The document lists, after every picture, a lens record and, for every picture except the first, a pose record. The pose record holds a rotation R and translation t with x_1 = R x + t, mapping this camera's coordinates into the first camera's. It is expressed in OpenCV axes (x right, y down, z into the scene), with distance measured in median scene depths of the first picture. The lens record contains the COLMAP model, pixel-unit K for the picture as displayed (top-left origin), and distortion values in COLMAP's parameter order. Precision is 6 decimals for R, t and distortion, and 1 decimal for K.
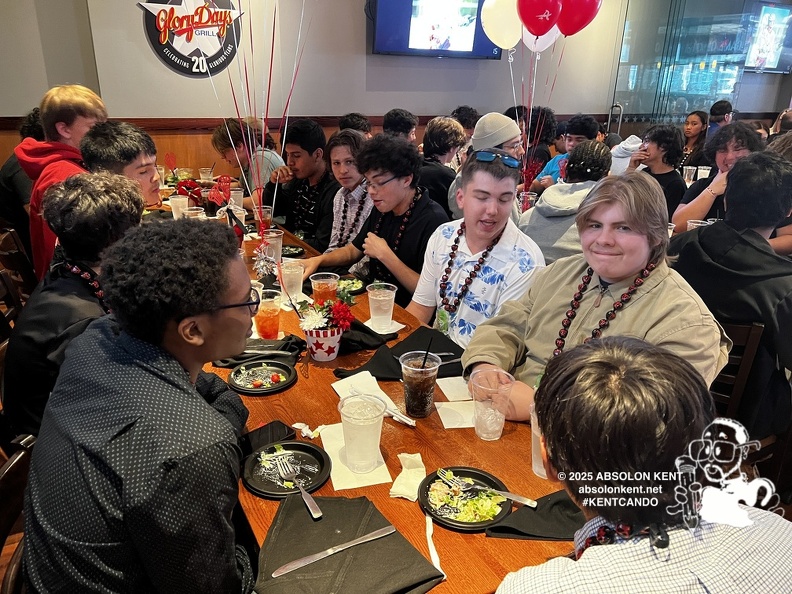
lens RADIAL K [[604.3, 0, 395.1], [0, 604.3, 297.9], [0, 0, 1]] dist [0.027483, -0.022002]
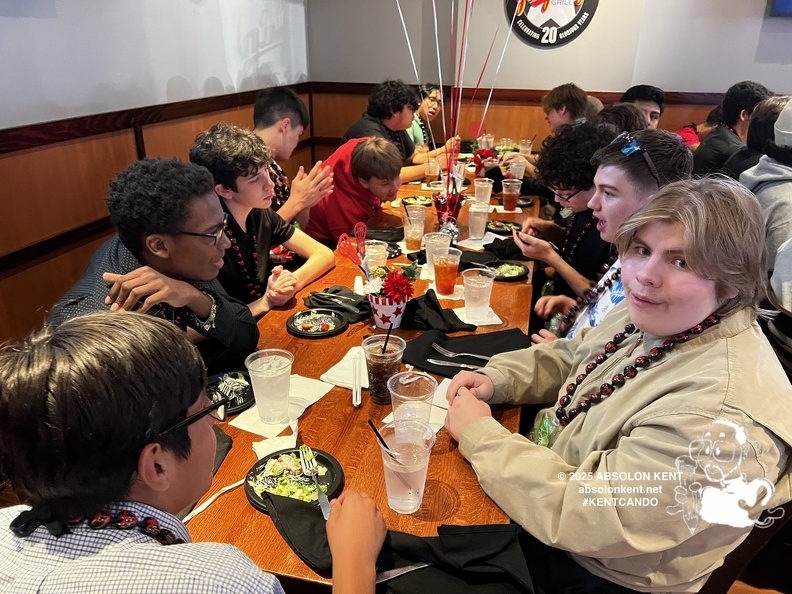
lens RADIAL K [[604.3, 0, 396.4], [0, 604.3, 295.0], [0, 0, 1]] dist [0.027483, -0.022002]
pose [[0.696088, 0.264315, -0.667532, 0.284024], [-0.245211, 0.961382, 0.124967, -0.040694], [0.674783, 0.076699, 0.734020, 0.141419]]
